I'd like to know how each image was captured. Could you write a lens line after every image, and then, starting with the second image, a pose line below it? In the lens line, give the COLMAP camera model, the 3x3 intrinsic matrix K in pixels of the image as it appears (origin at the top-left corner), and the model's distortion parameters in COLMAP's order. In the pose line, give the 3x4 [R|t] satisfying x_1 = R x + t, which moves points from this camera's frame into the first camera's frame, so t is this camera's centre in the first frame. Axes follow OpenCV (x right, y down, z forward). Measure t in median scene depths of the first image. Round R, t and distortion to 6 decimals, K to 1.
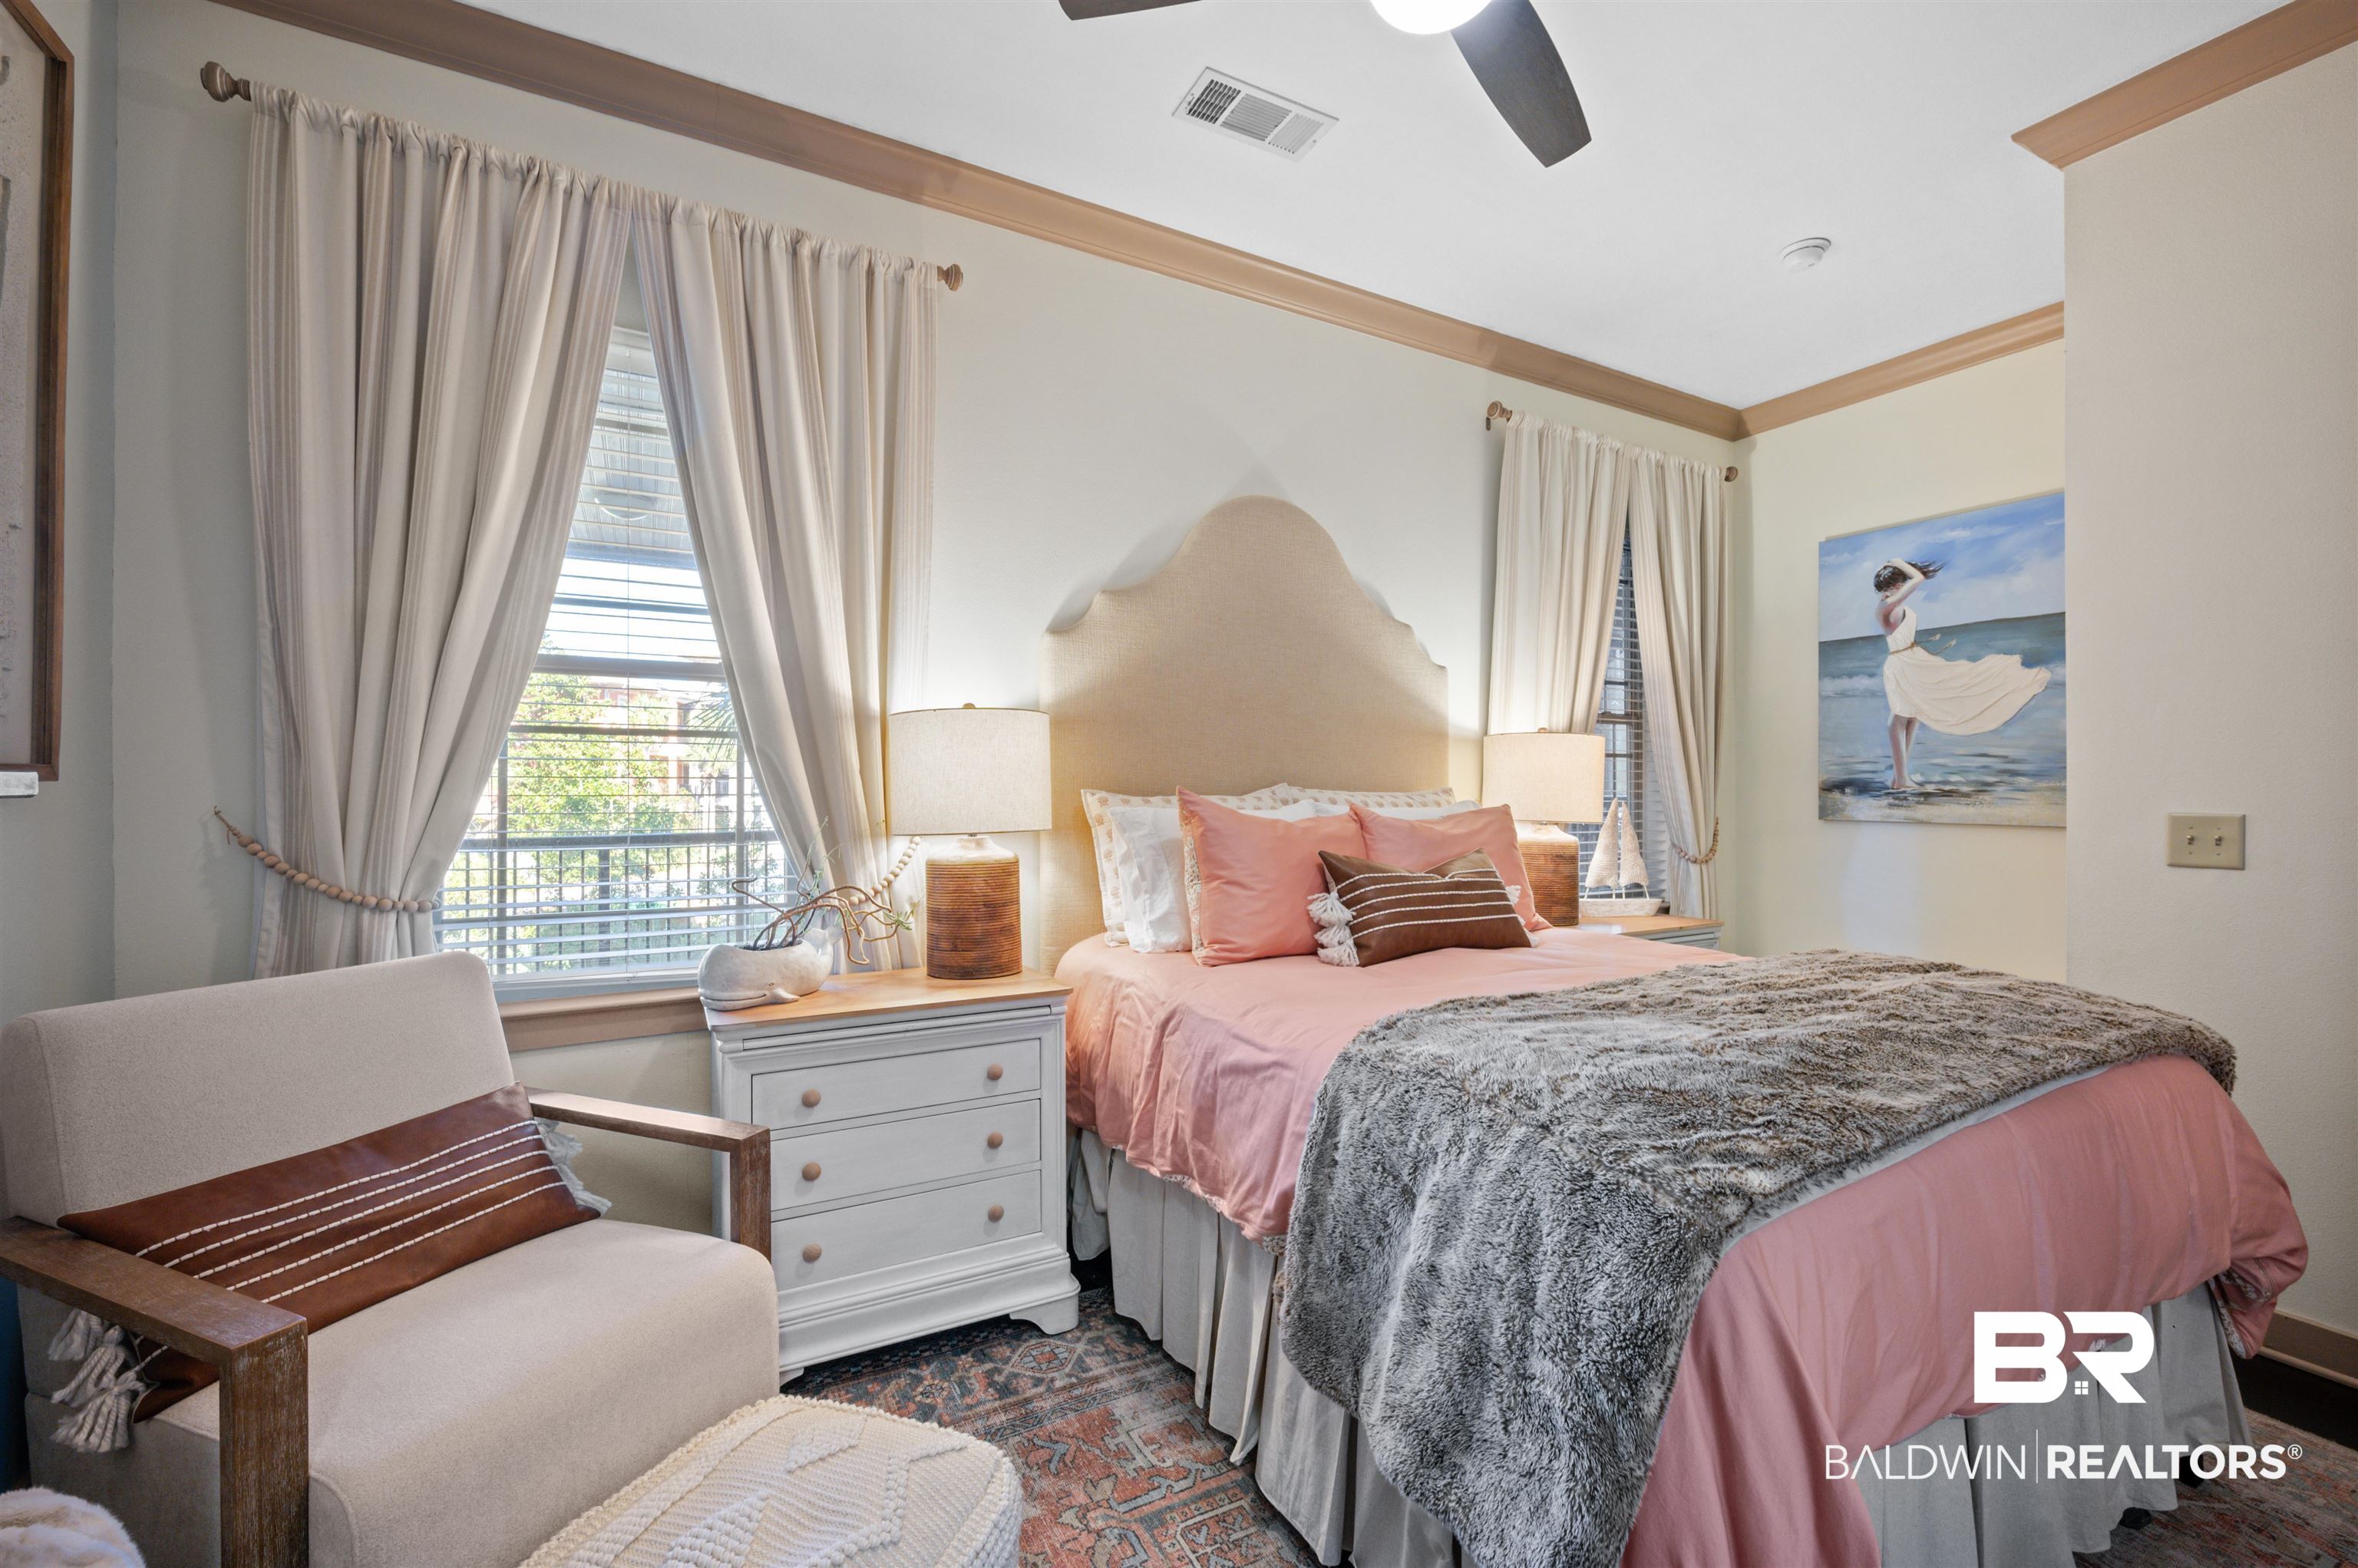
lens RADIAL K [[971.7, 0, 1191.8], [0, 971.7, 778.9], [0, 0, 1]] dist [-0.003140, -0.000218]
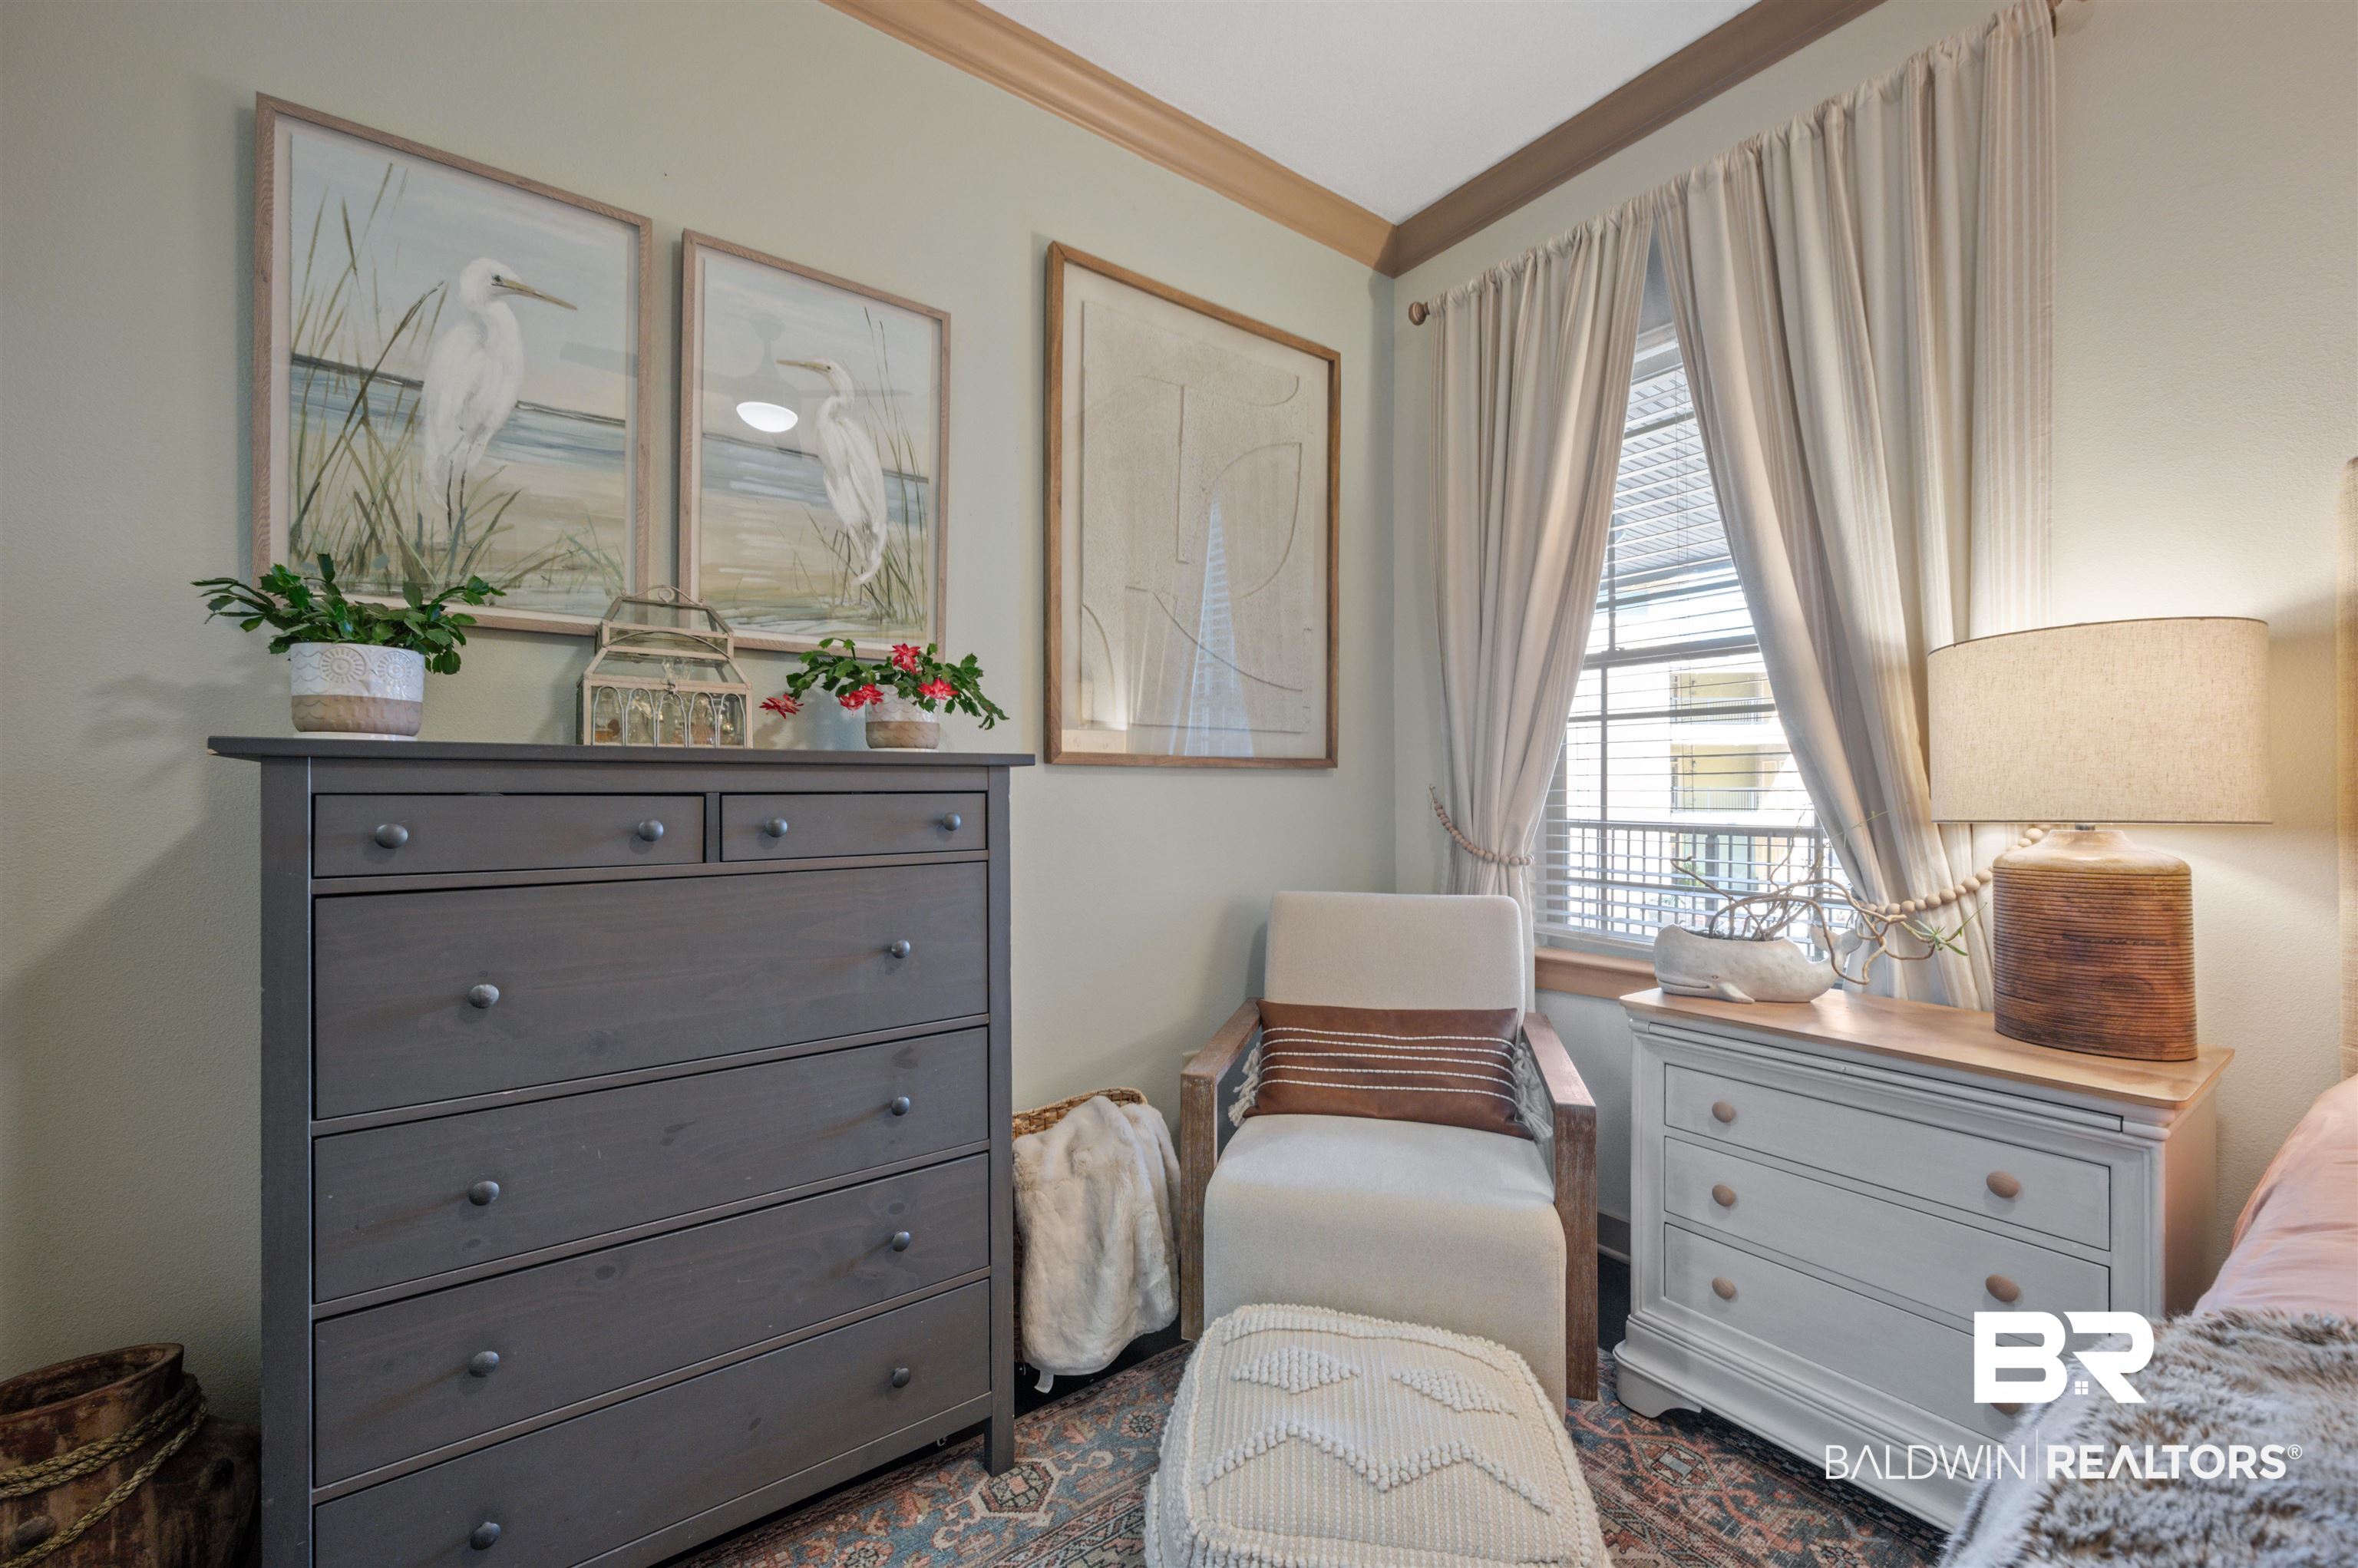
lens RADIAL K [[929.9, 0, 1182.7], [0, 929.9, 777.7], [0, 0, 1]] dist [-0.004588, 0.000395]
pose [[0.132644, -0.012462, -0.991085, 0.356155], [0.014630, 0.999837, -0.010614, 0.025390], [0.991056, -0.013092, 0.132804, 0.378826]]
